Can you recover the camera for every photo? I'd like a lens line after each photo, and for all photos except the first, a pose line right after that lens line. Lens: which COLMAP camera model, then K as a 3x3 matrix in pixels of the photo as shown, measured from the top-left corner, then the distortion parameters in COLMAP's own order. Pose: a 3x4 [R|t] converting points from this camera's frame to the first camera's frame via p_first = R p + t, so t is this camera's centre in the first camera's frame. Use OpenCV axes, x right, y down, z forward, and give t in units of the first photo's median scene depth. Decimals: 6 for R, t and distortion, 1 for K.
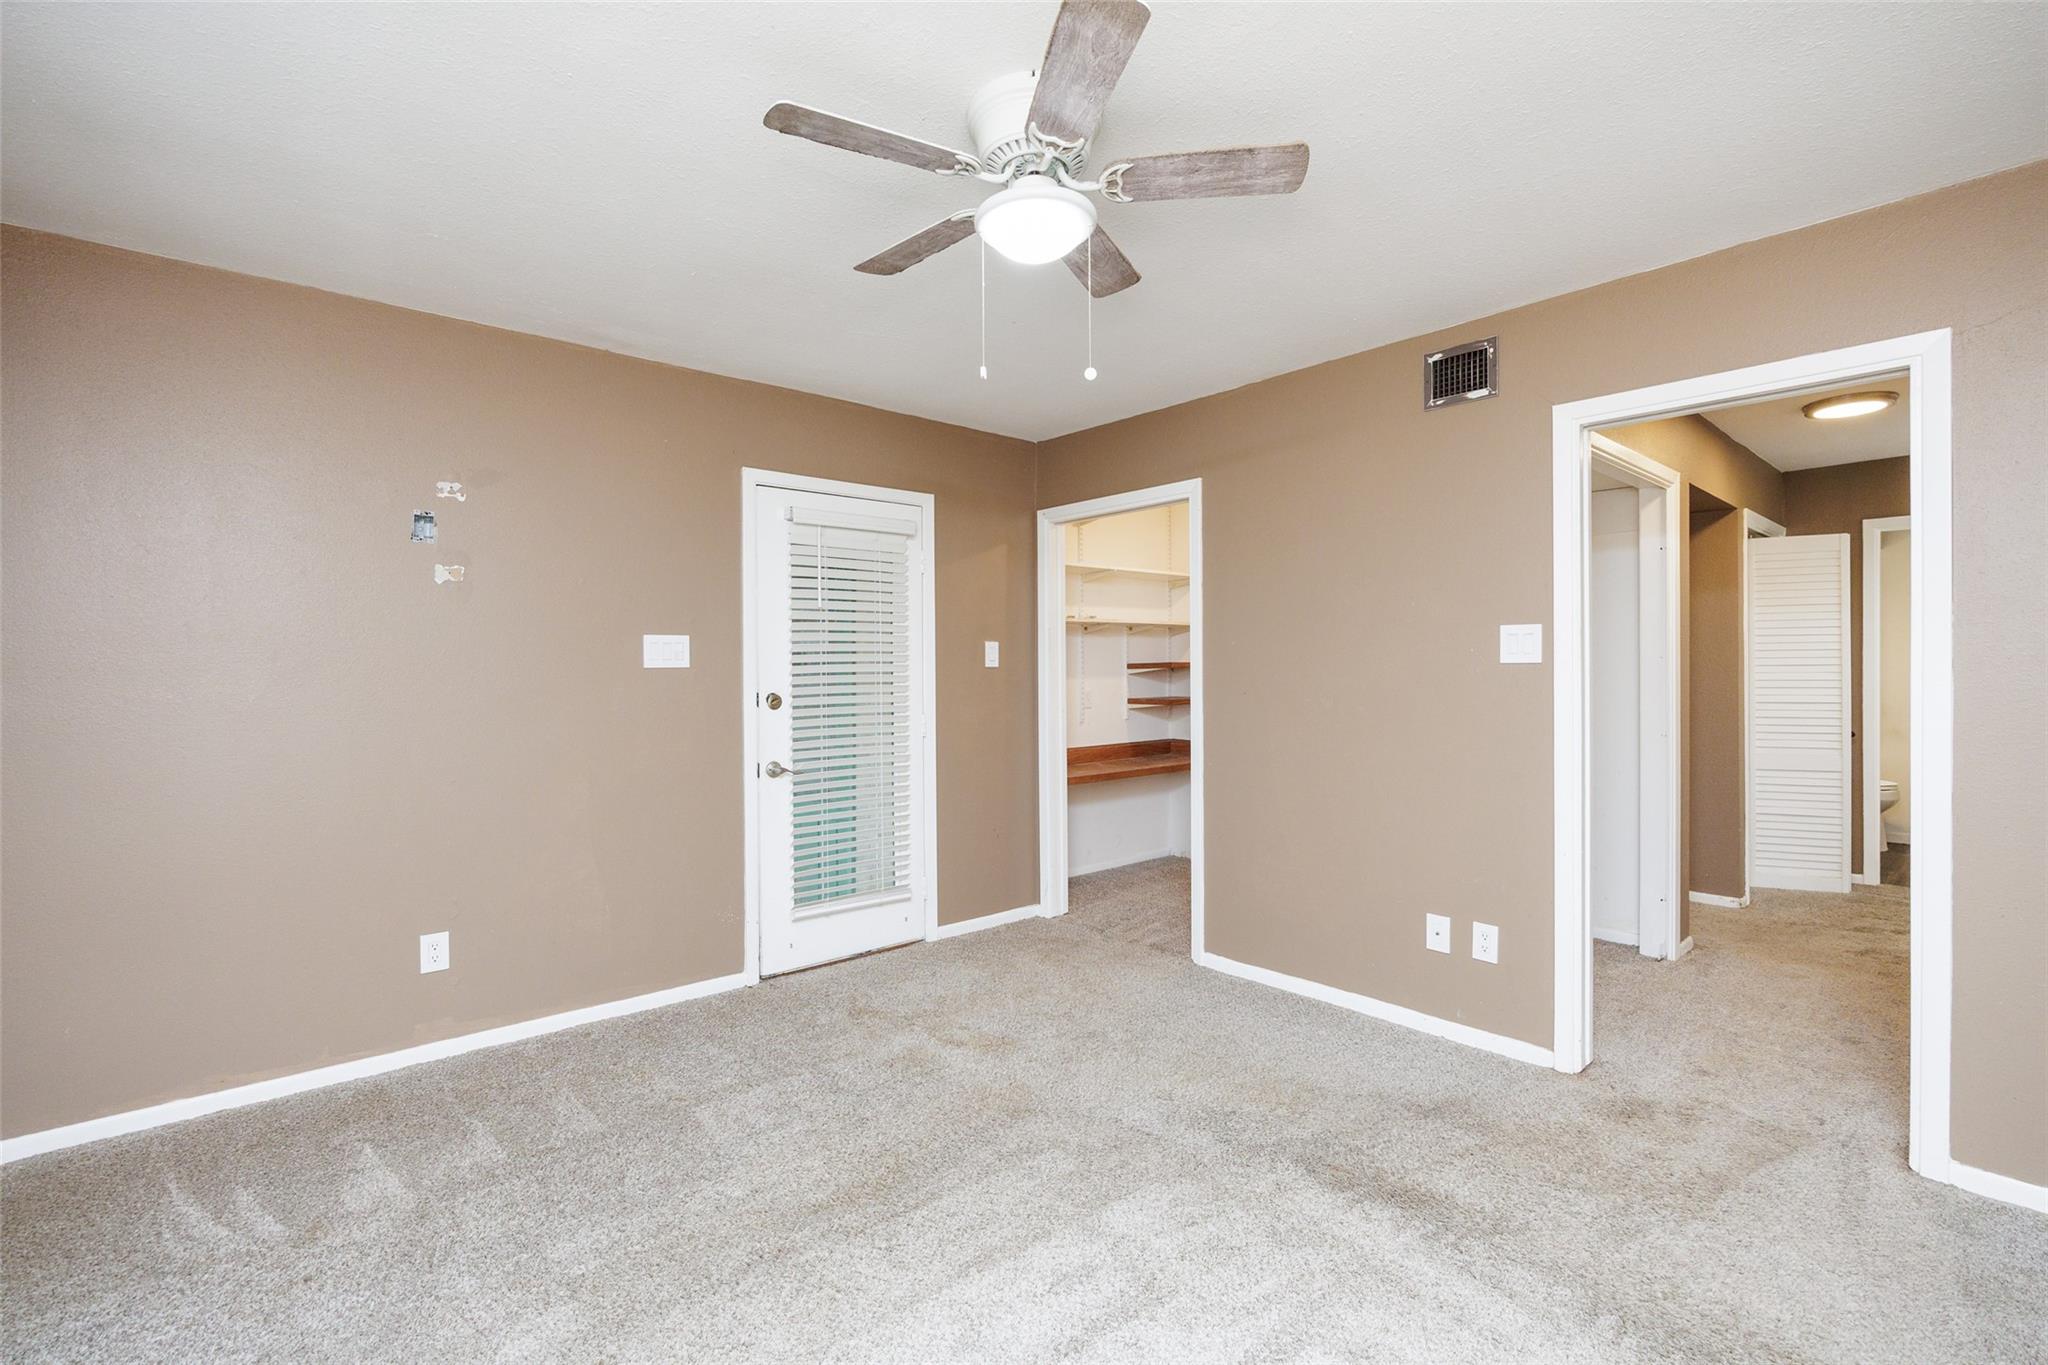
lens RADIAL K [[902.1, 0, 1031.0], [0, 902.1, 677.6], [0, 0, 1]] dist [-0.017898, 0.000331]
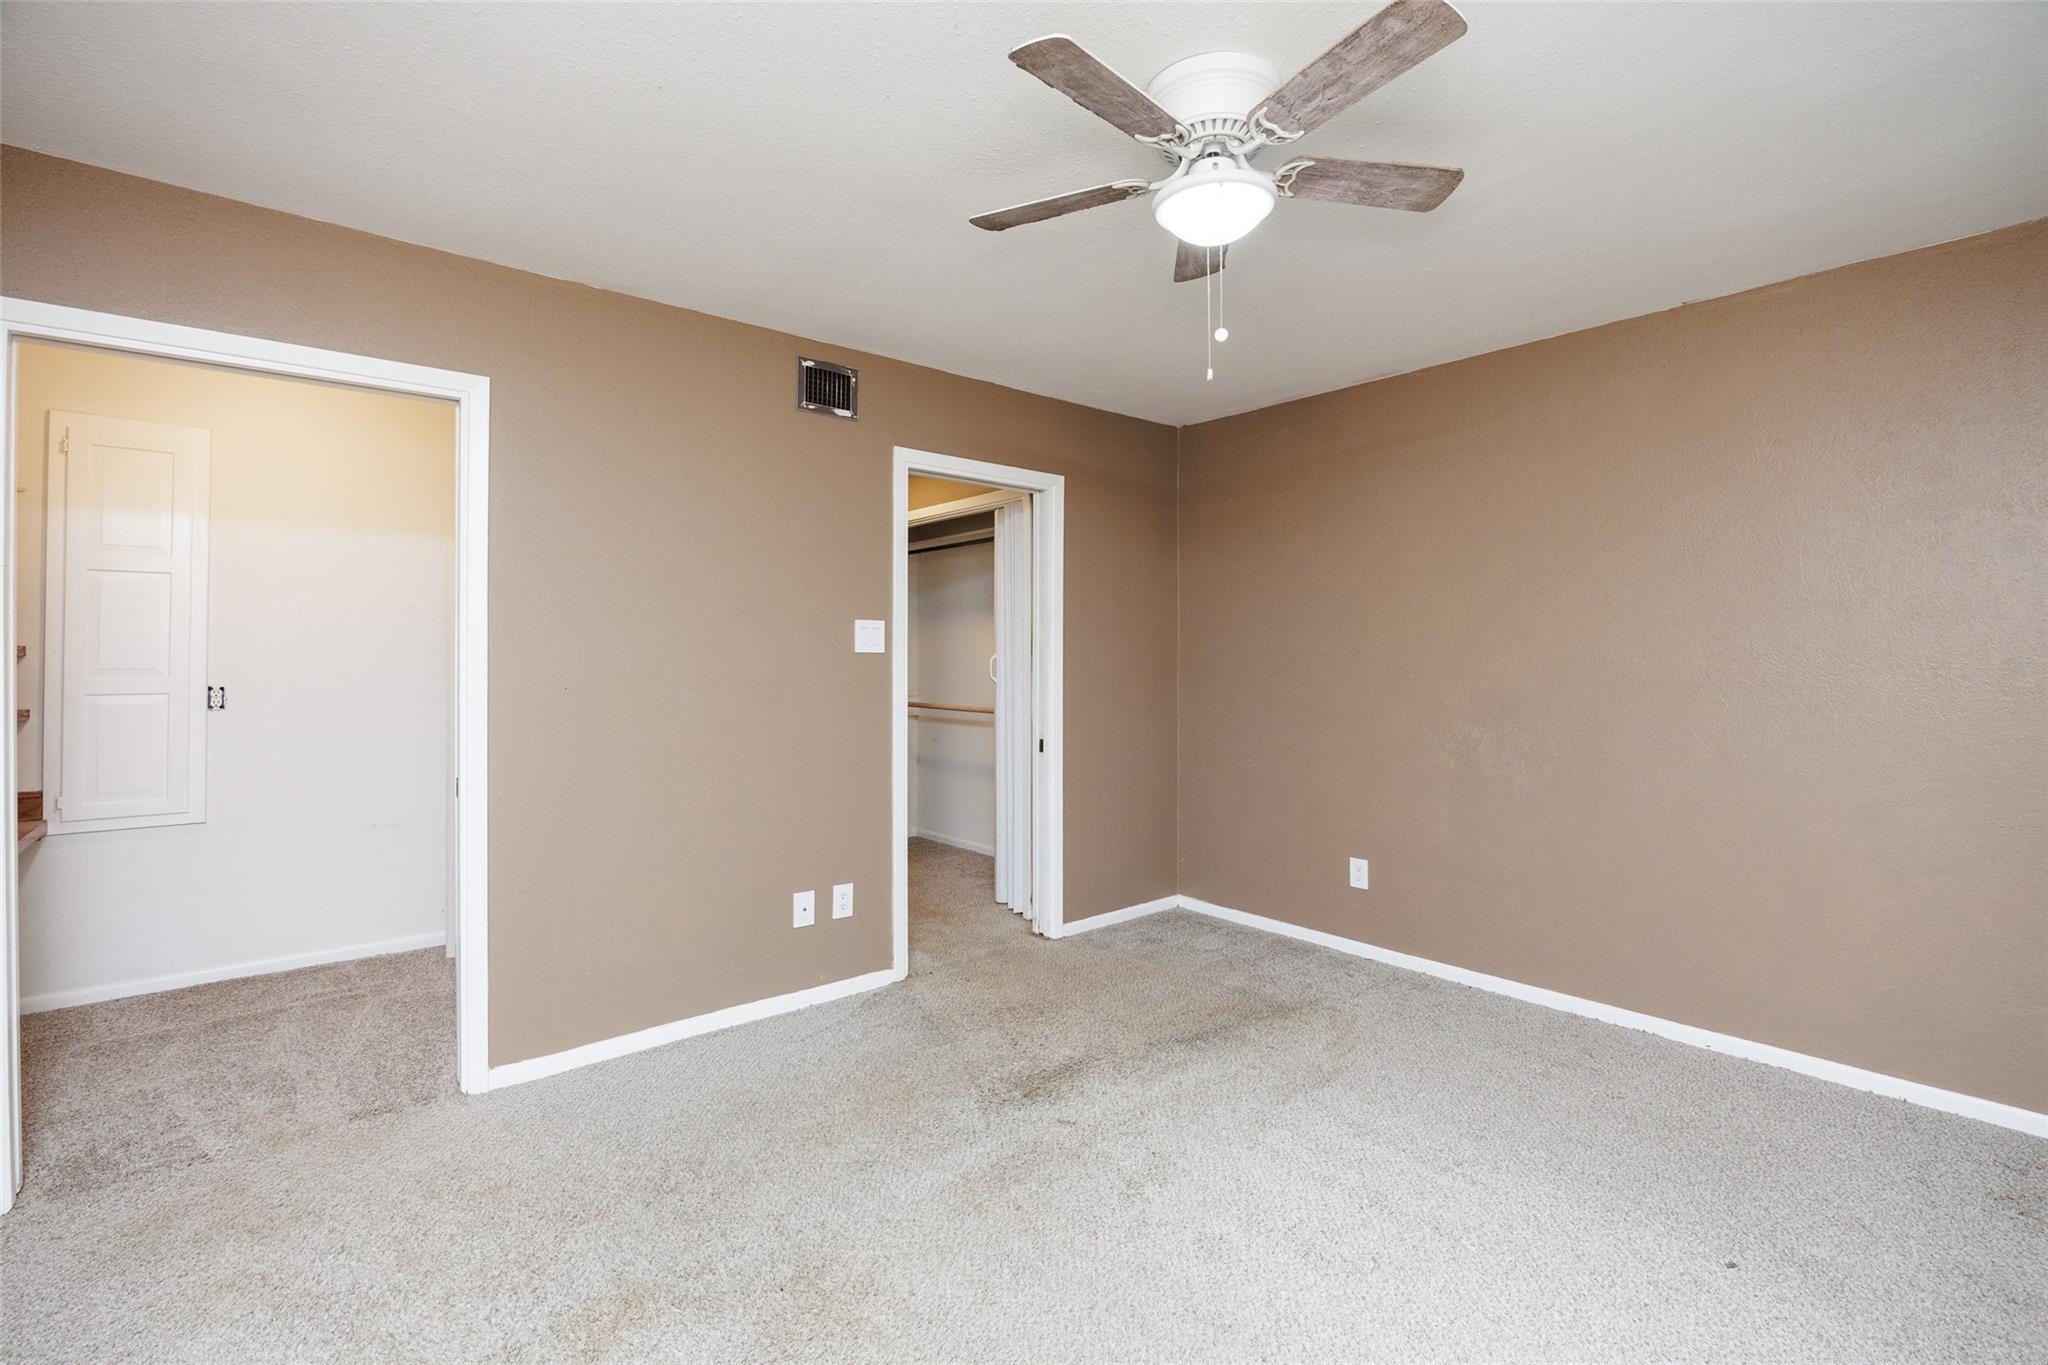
lens RADIAL K [[902.1, 0, 1030.7], [0, 902.1, 663.0], [0, 0, 1]] dist [-0.017898, 0.000331]
pose [[0.031928, 0.004218, 0.999481, -0.611450], [0.014141, 0.999889, -0.004672, 0.005857], [-0.999390, 0.014283, 0.031864, 0.720738]]
